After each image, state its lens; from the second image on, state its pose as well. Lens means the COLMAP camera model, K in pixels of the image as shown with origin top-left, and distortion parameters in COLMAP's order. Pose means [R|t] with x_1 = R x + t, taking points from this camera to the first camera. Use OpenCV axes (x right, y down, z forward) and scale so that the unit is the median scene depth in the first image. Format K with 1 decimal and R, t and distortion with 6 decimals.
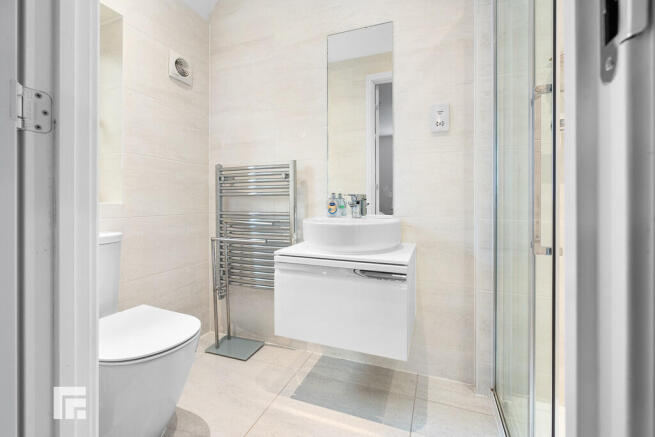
lens RADIAL K [[283.9, 0, 334.8], [0, 283.9, 200.7], [0, 0, 1]] dist [0.010743, 0.000563]
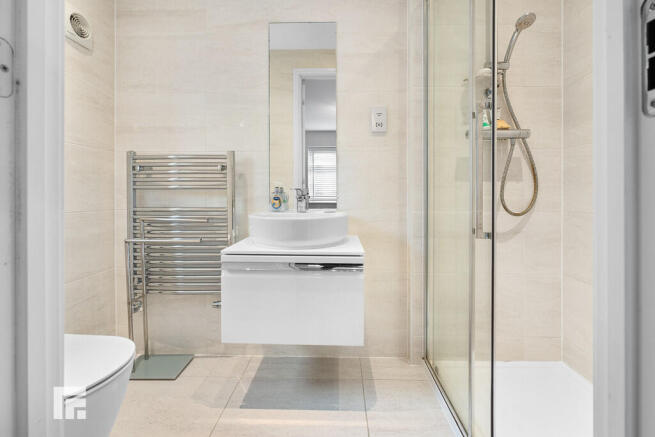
lens RADIAL K [[283.9, 0, 335.7], [0, 283.9, 195.6], [0, 0, 1]] dist [0.010743, 0.000563]
pose [[0.946454, 0.001335, 0.322836, -0.132668], [-0.001890, 0.999997, 0.001406, 0.000703], [-0.322834, -0.001941, 0.946454, 0.020492]]
